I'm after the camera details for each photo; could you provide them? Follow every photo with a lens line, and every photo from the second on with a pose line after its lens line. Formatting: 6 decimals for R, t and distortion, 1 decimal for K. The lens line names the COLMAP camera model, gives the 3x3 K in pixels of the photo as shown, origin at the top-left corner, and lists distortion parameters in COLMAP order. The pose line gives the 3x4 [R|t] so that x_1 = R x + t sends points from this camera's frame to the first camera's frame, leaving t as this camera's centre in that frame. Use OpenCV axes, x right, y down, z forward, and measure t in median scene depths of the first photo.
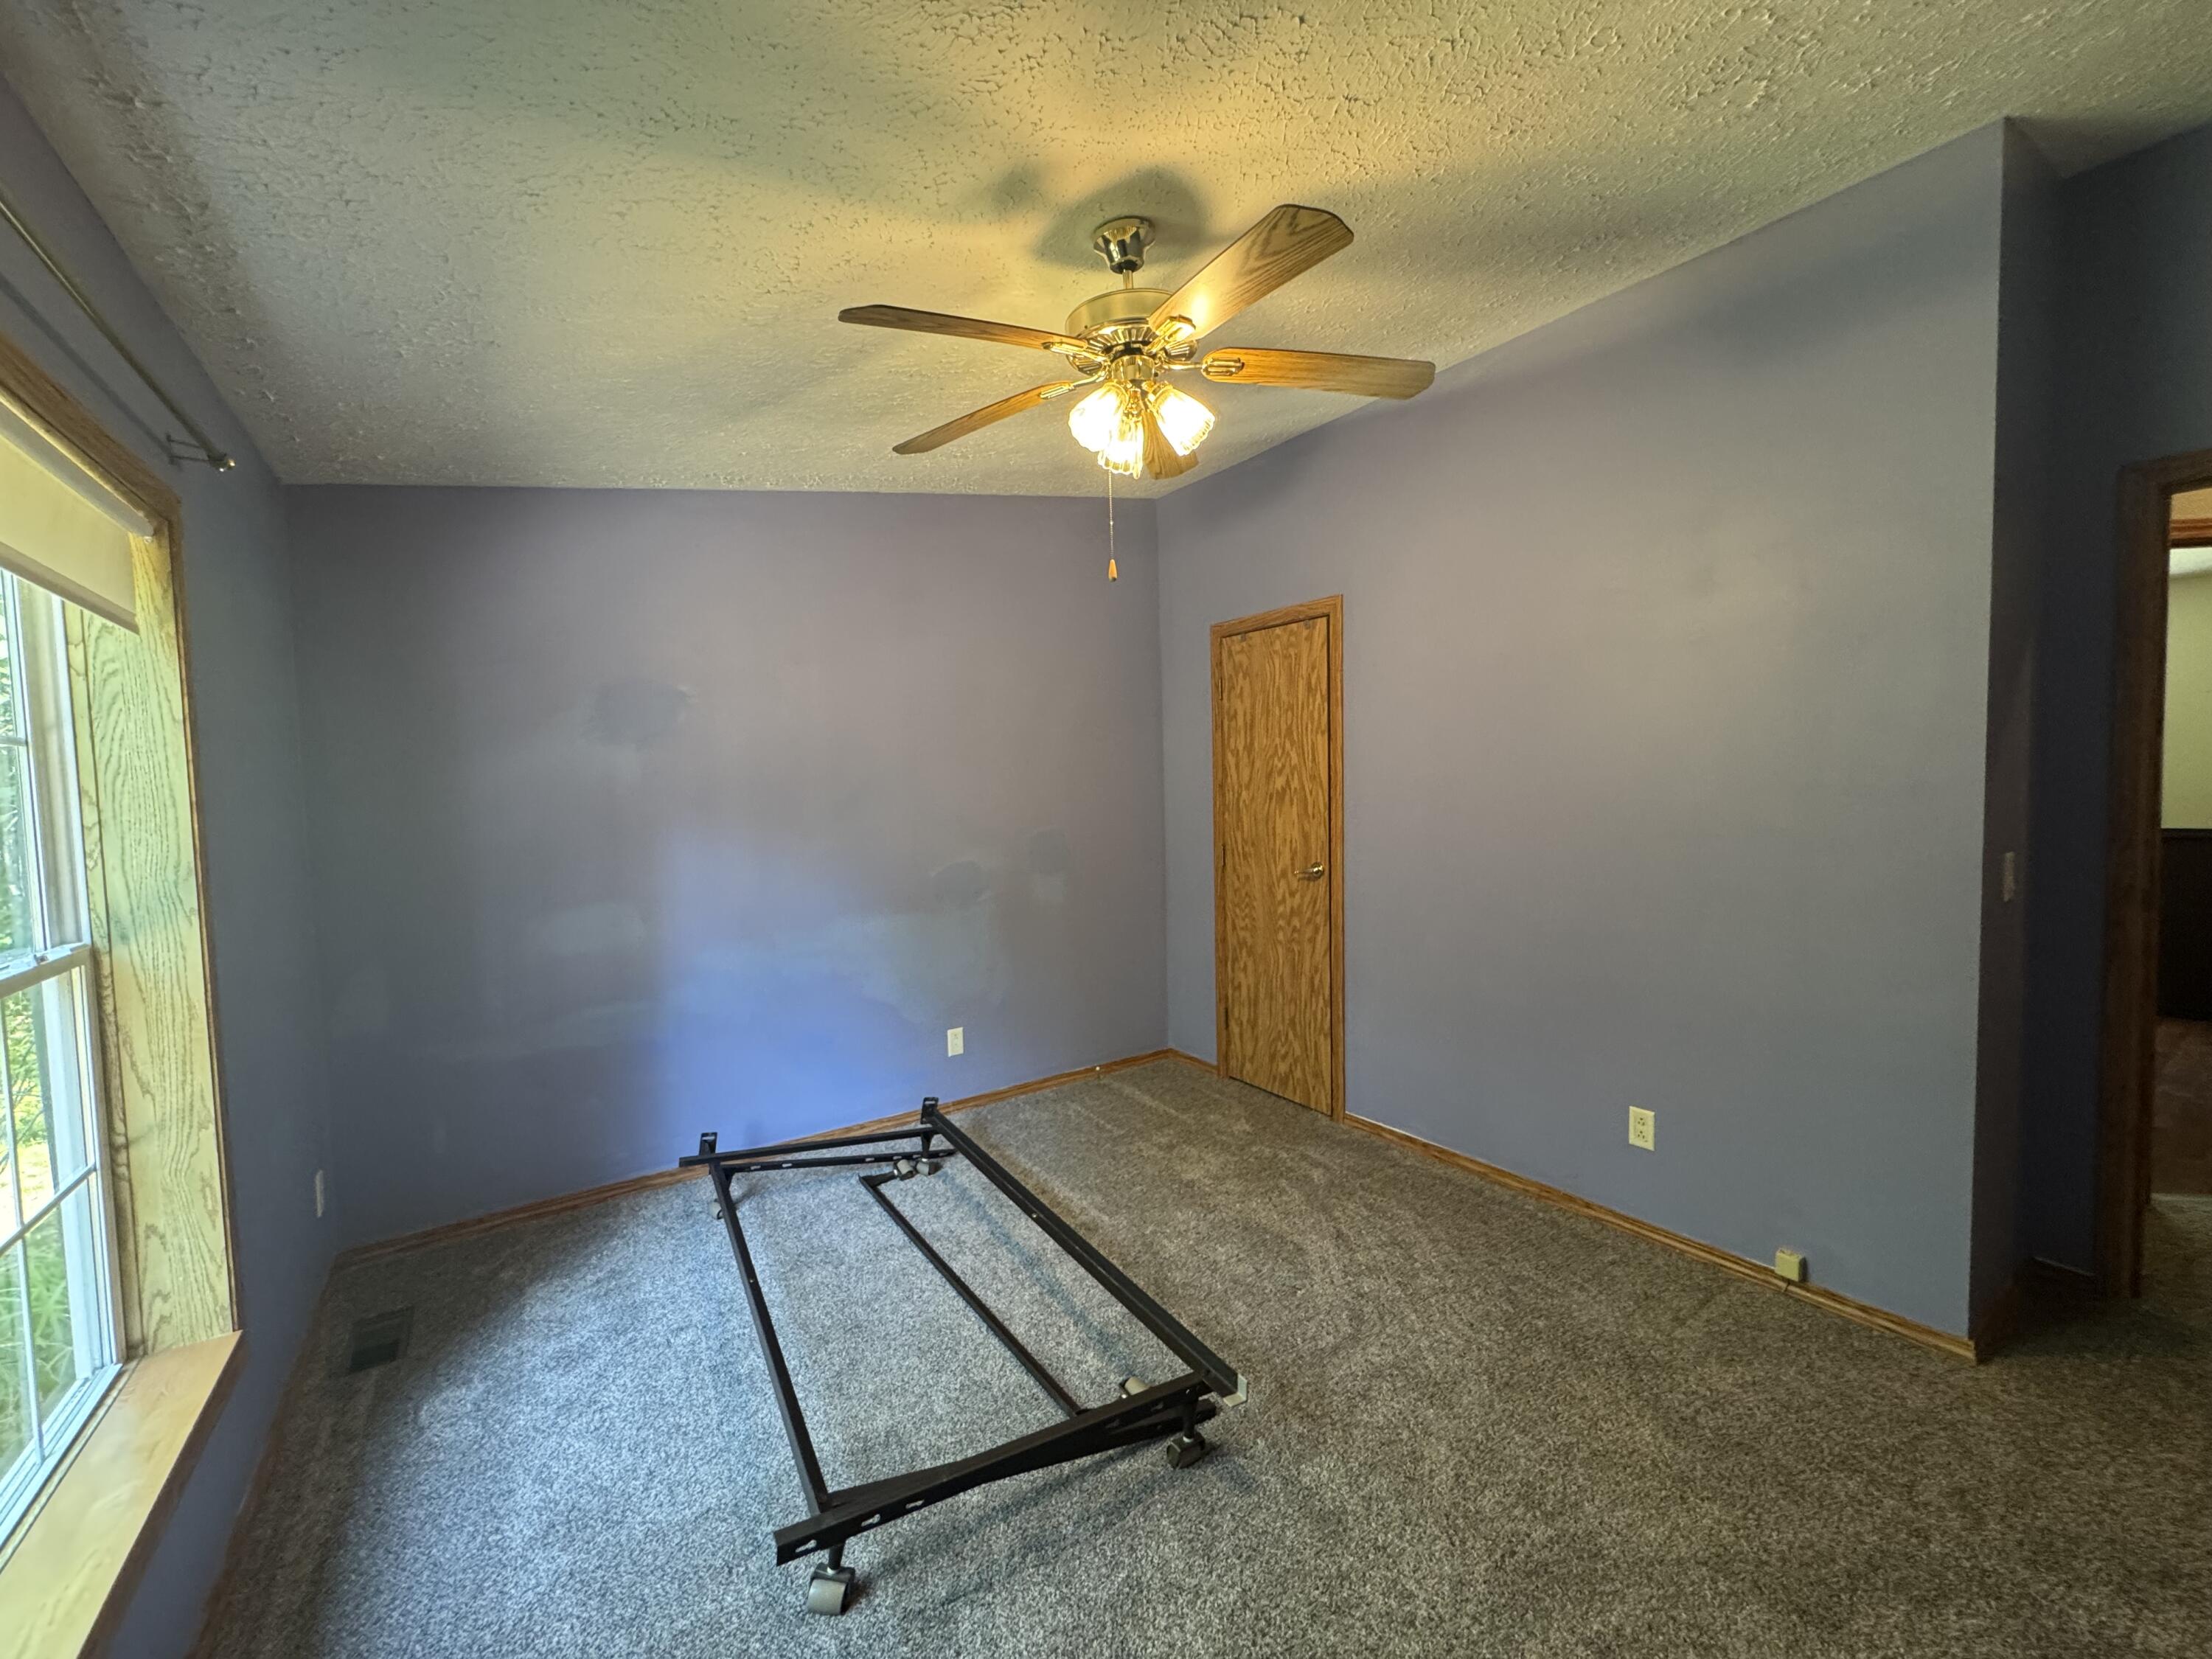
lens RADIAL K [[884.6, 0, 1099.1], [0, 884.6, 832.2], [0, 0, 1]] dist [-0.002917, 0.000458]
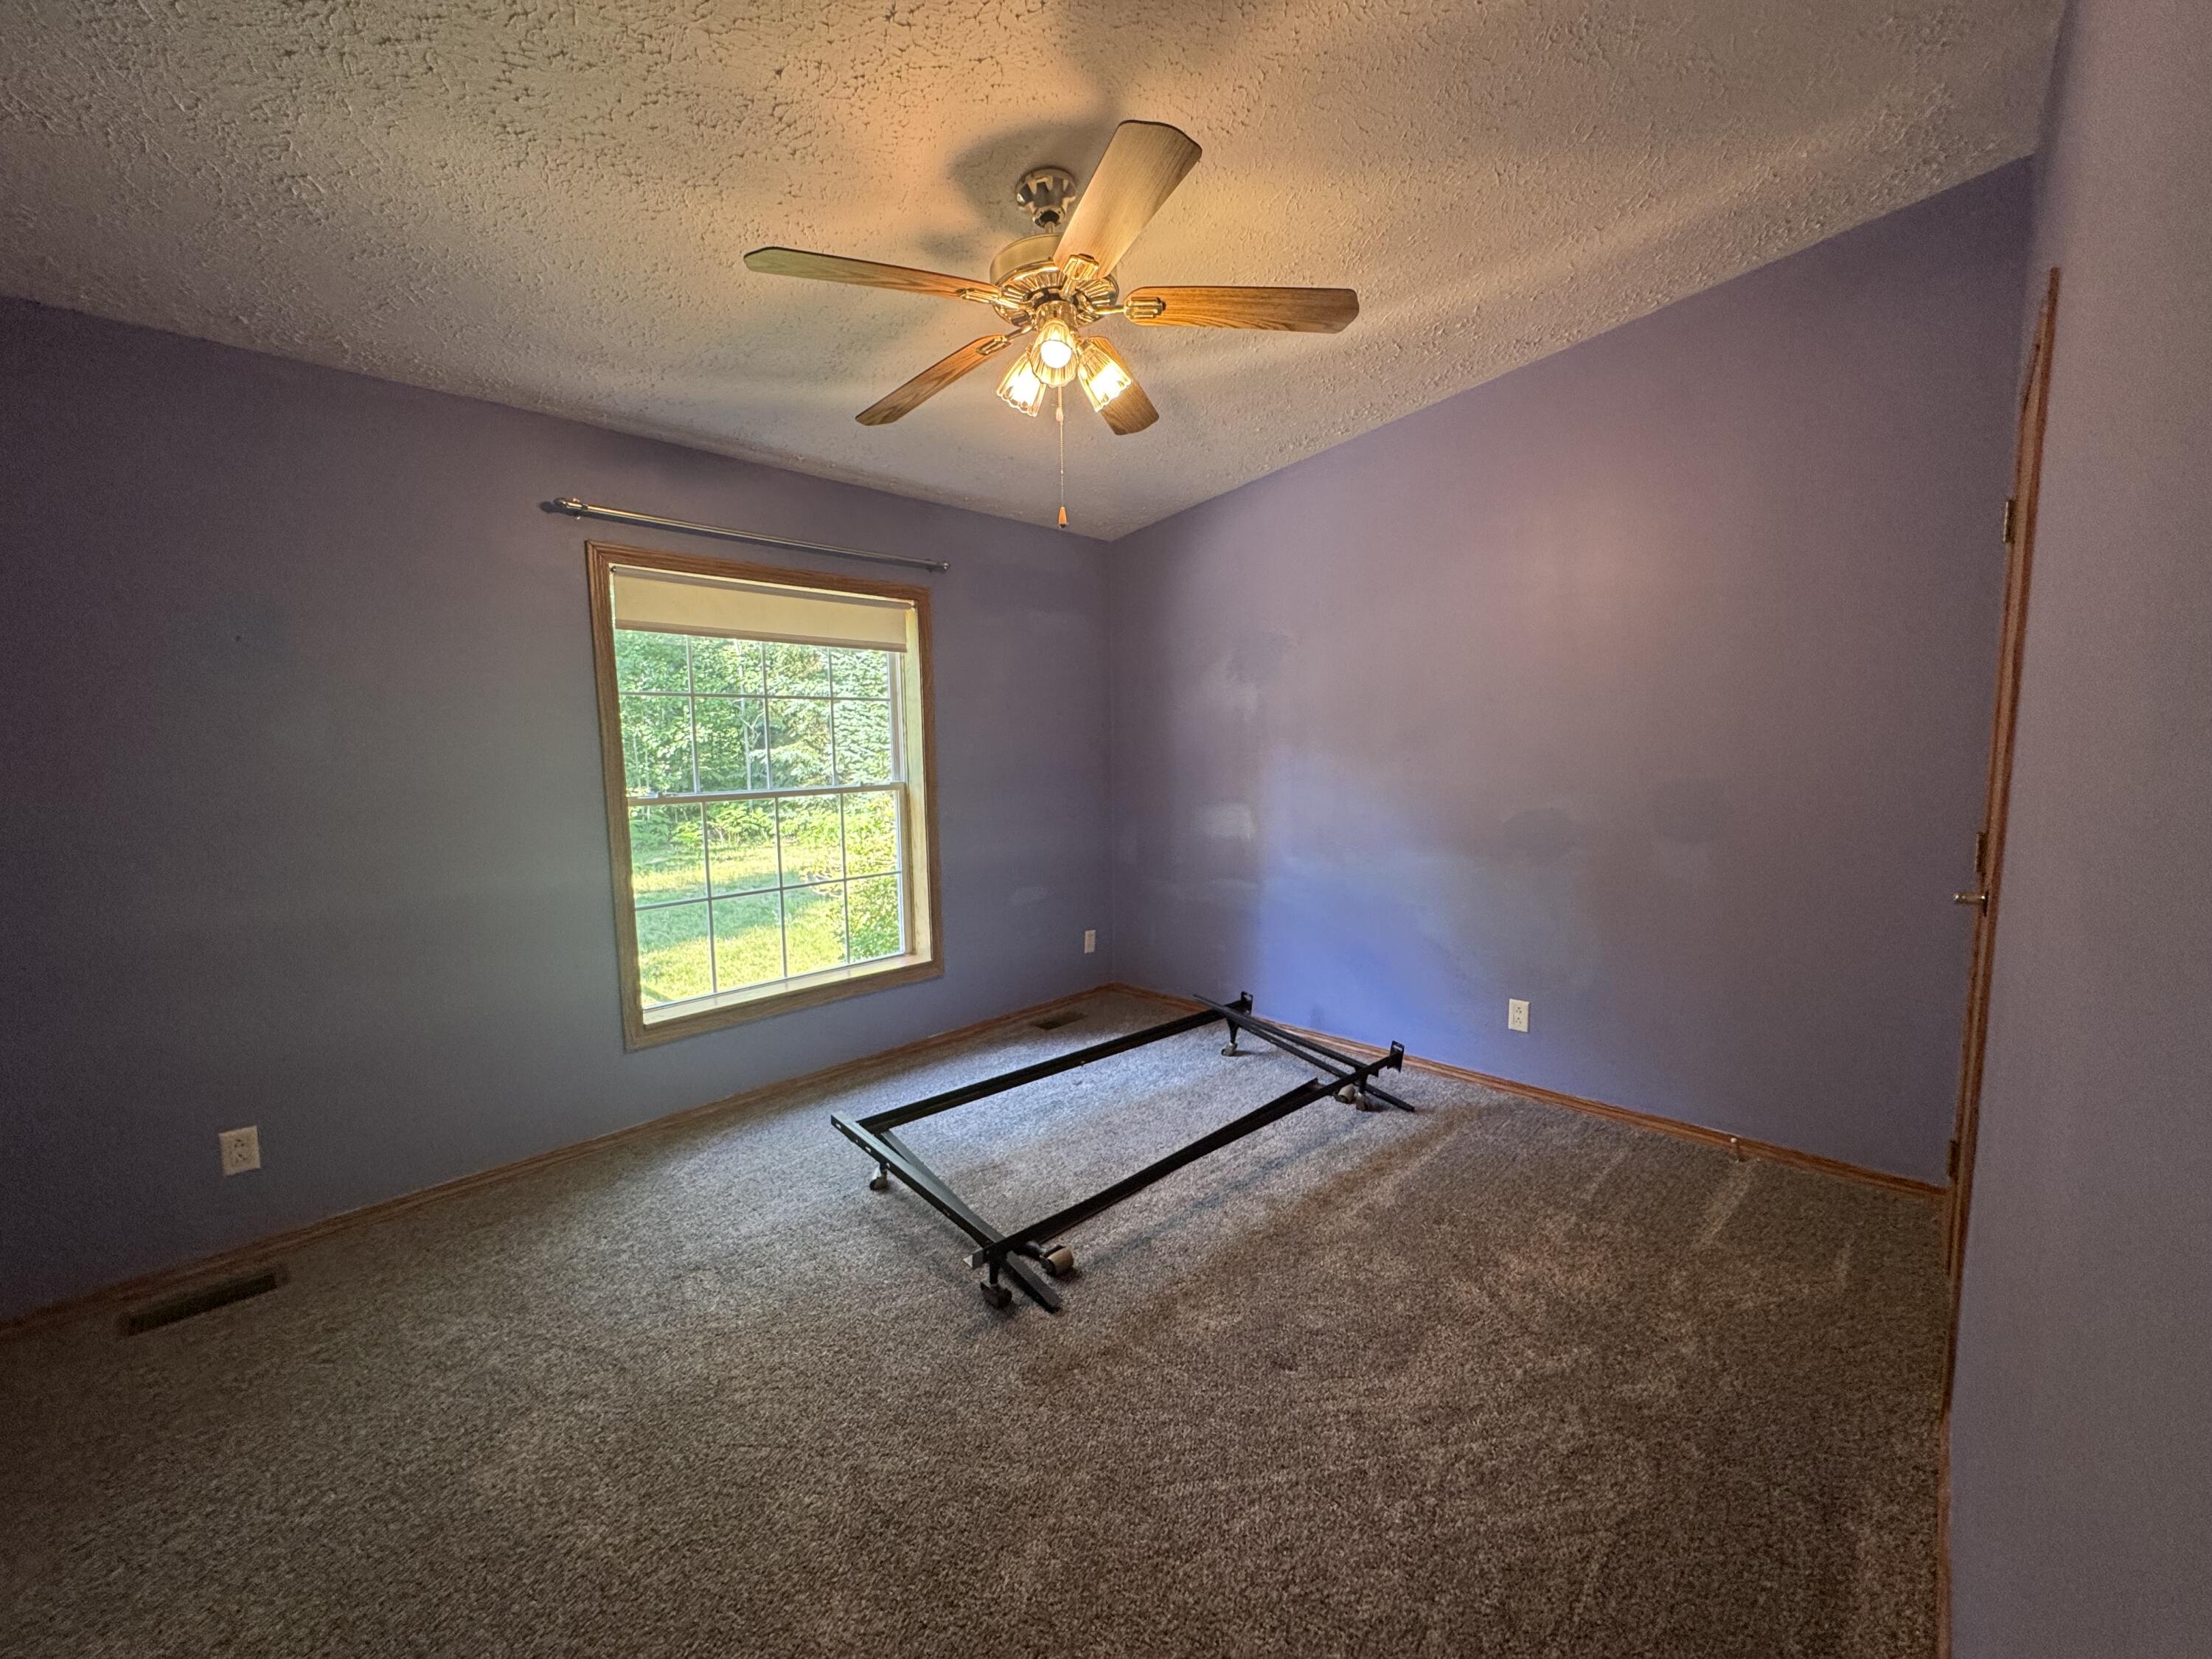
lens RADIAL K [[884.6, 0, 1102.0], [0, 884.6, 831.7], [0, 0, 1]] dist [-0.002917, 0.000458]
pose [[0.198937, 0.127636, -0.971665, 0.700037], [-0.045760, 0.991611, 0.120888, -0.030792], [0.978943, 0.020414, 0.203109, 0.525132]]
